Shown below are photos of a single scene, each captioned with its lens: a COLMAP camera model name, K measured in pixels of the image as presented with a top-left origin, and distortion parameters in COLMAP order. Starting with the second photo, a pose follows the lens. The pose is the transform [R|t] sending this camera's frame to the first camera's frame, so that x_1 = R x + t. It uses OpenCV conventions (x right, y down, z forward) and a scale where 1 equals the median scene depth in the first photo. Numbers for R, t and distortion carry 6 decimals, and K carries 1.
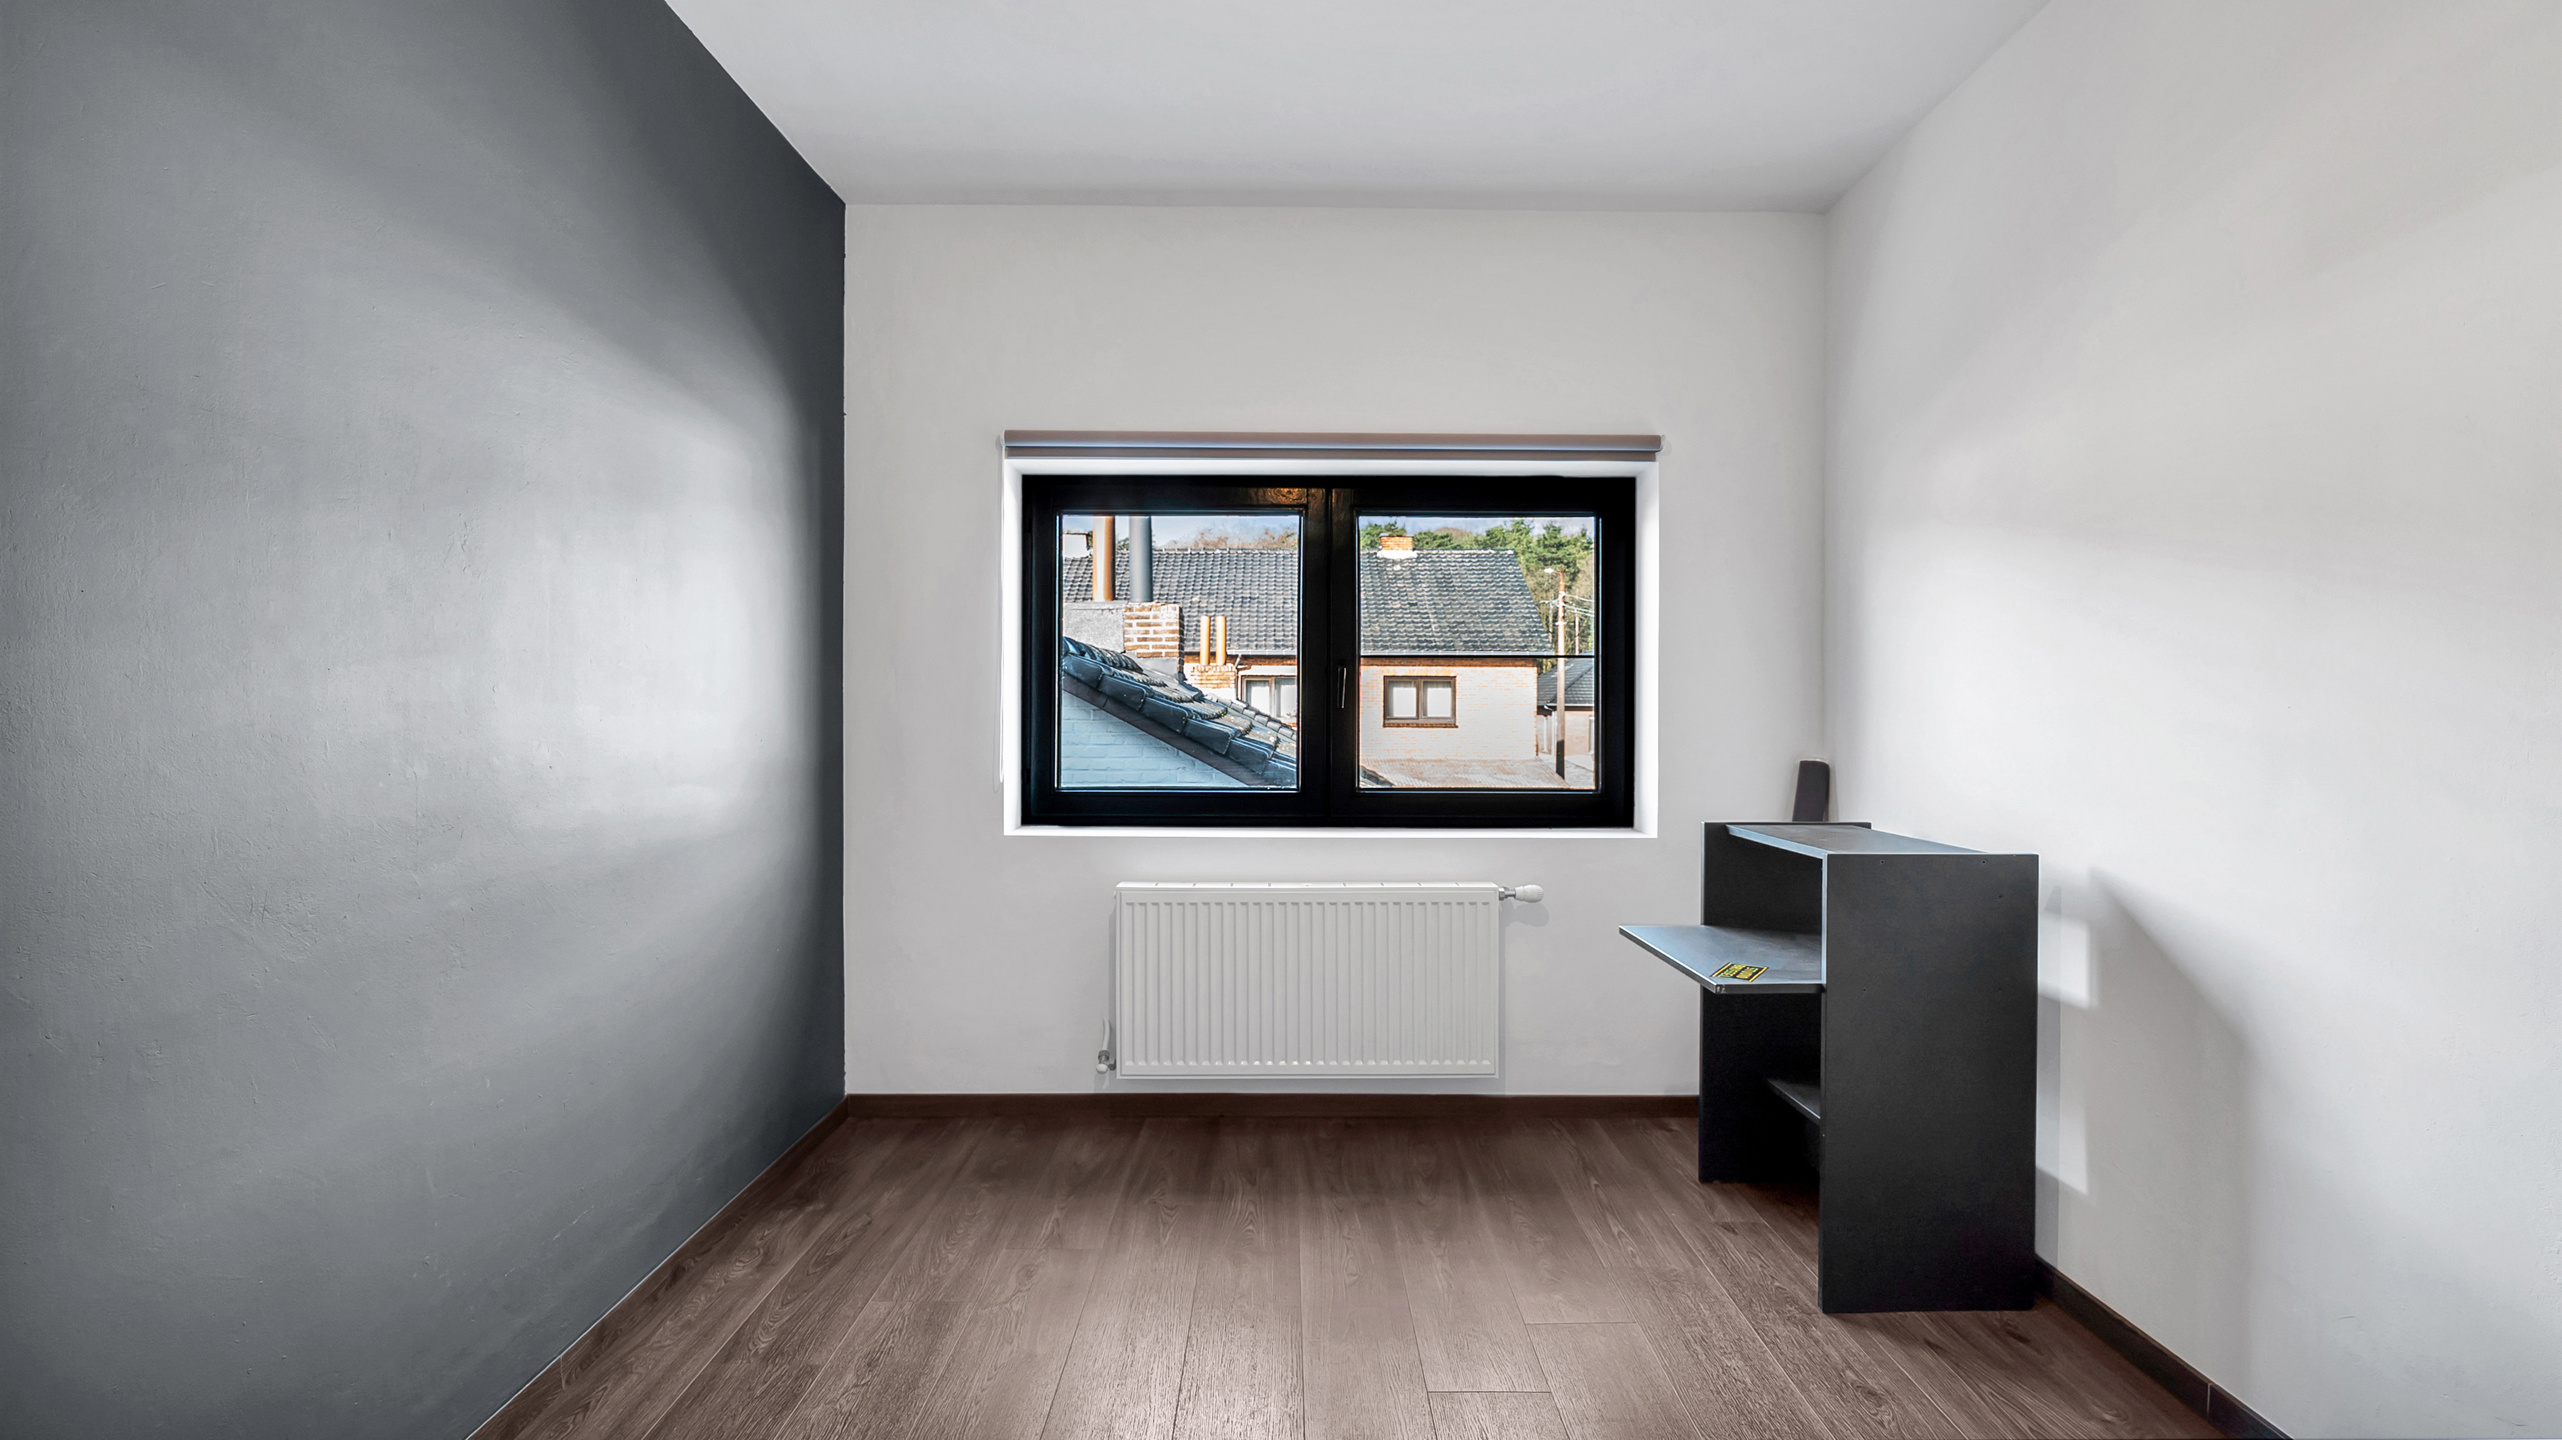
lens RADIAL K [[1168.5, 0, 1271.5], [0, 1168.5, 704.5], [0, 0, 1]] dist [-0.008273, 0.003532]
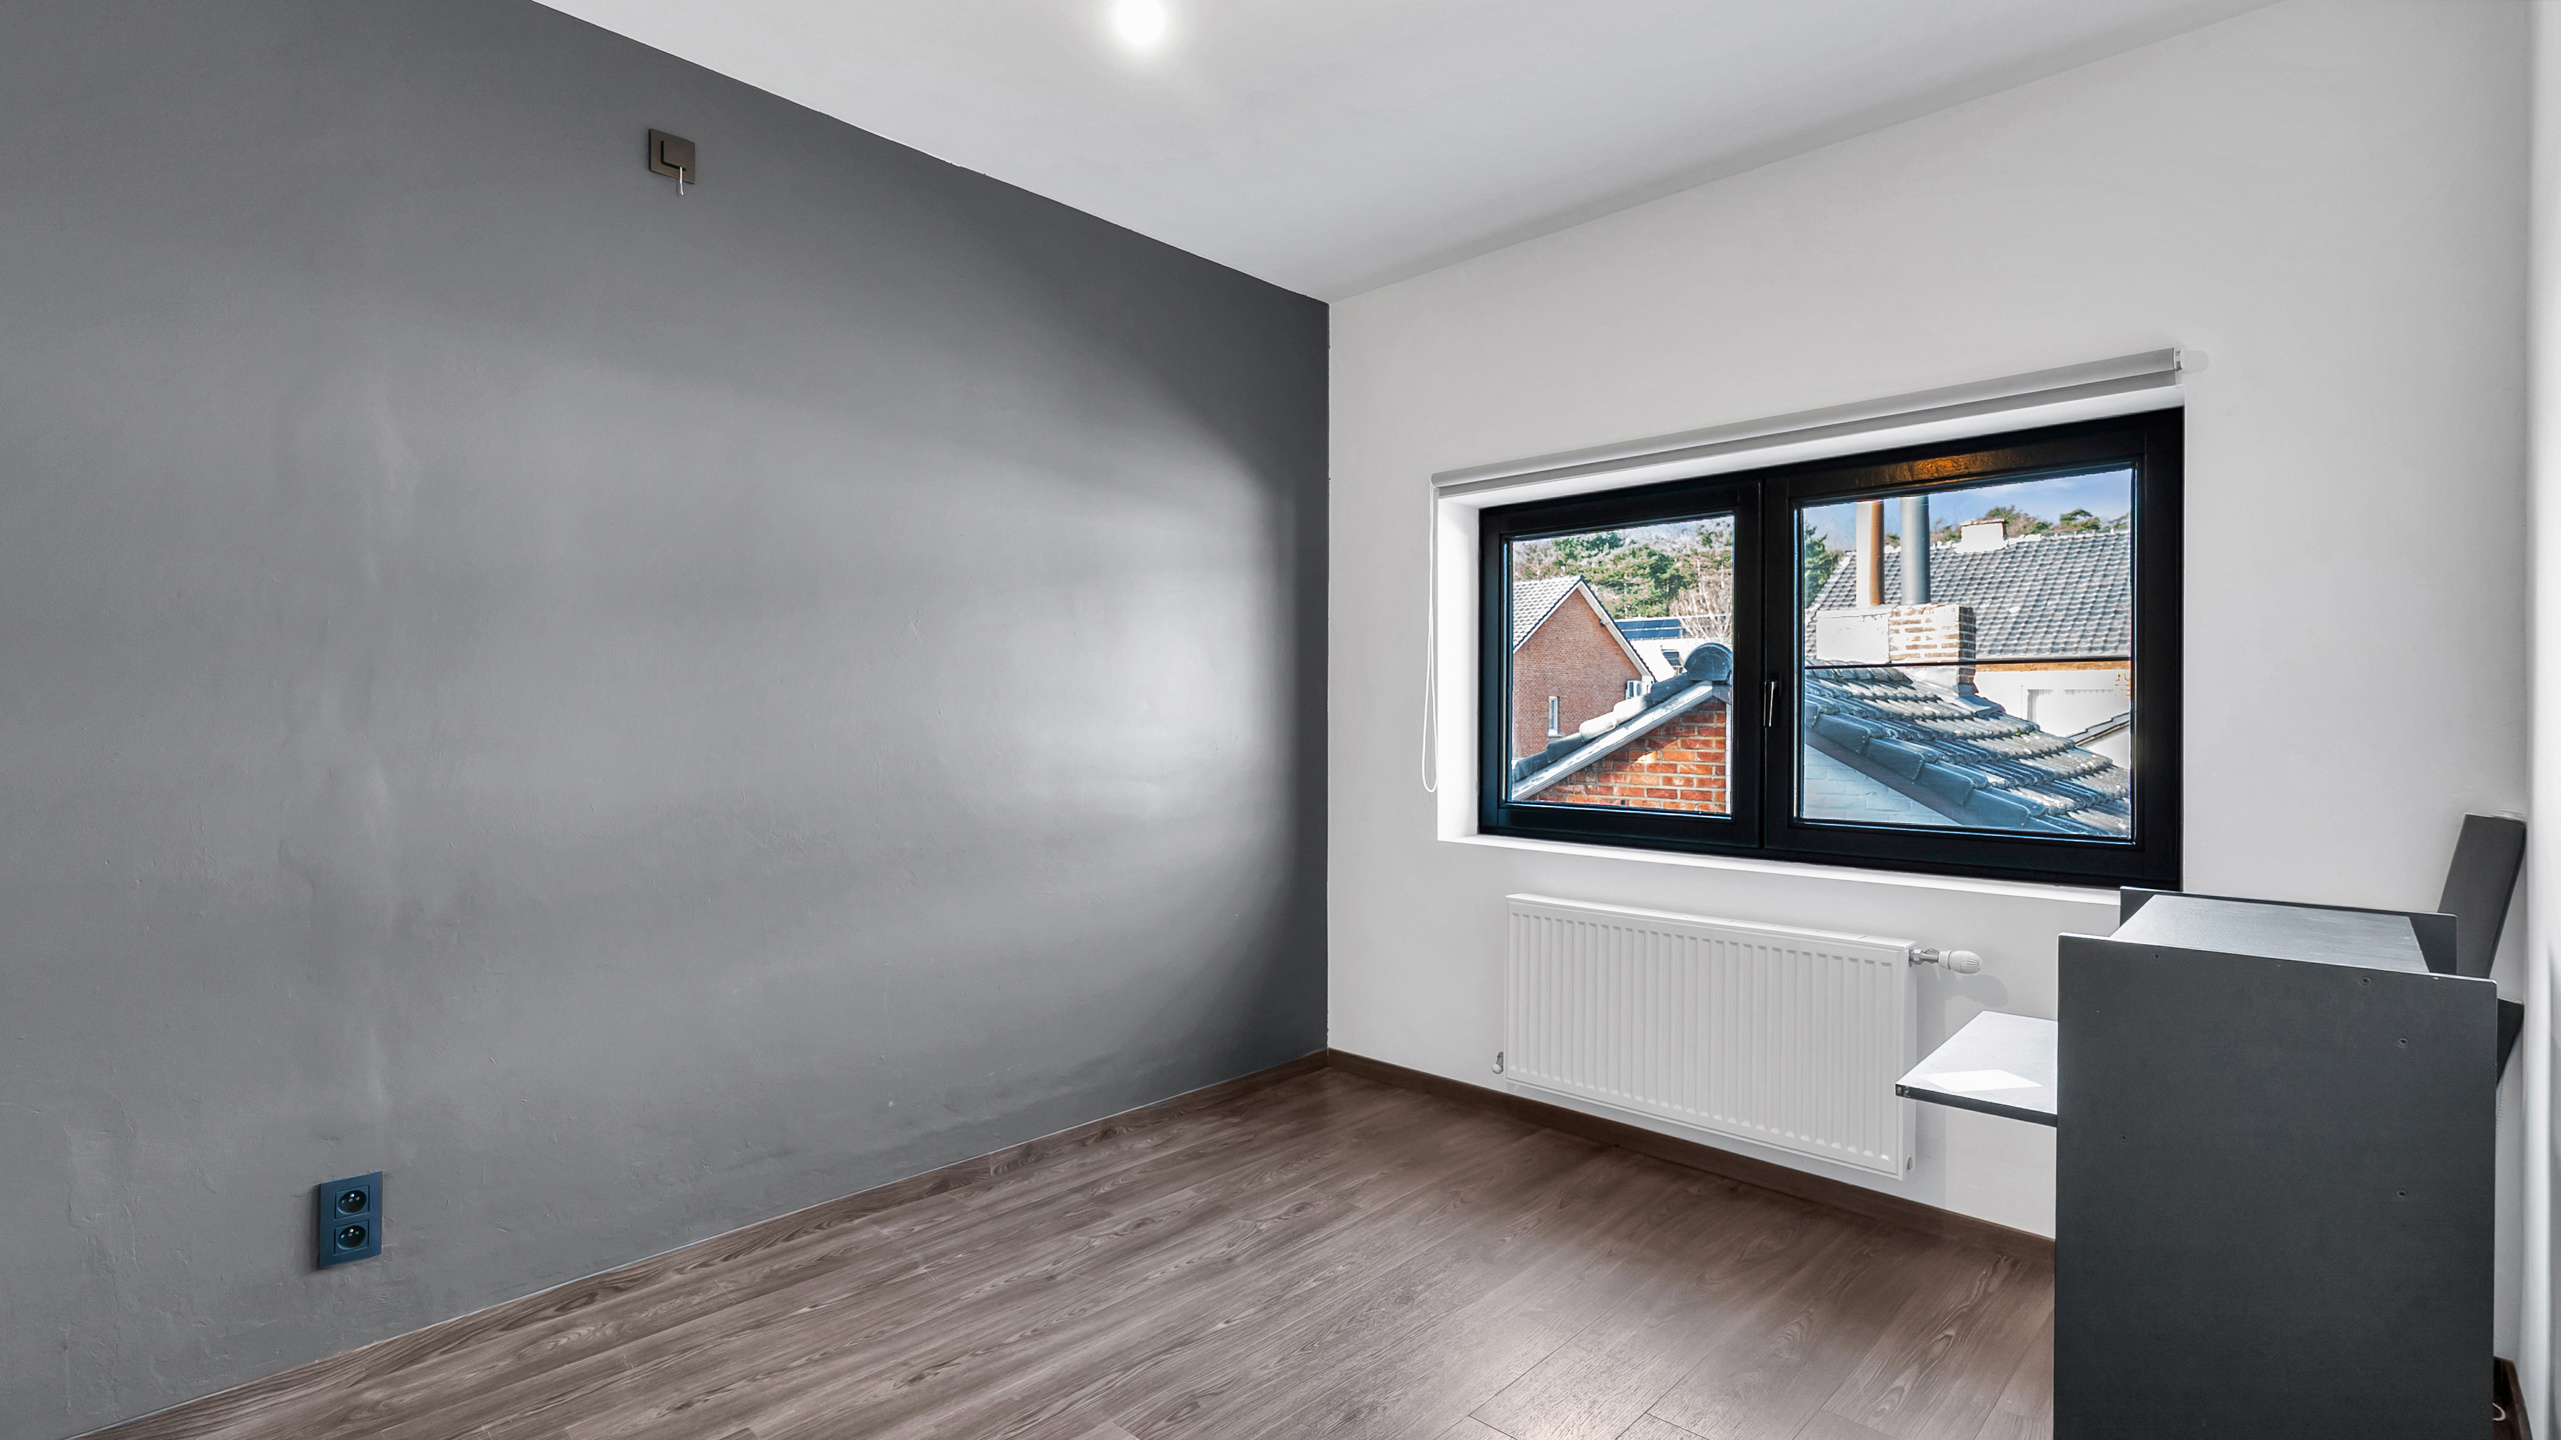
lens RADIAL K [[1168.0, 0, 1276.4], [0, 1168.0, 718.7], [0, 0, 1]] dist [-0.008273, 0.003532]
pose [[0.713782, -0.001101, -0.700367, 0.435864], [0.000252, 0.999999, -0.001315, -0.001733], [0.700367, 0.000763, 0.713782, 0.107315]]
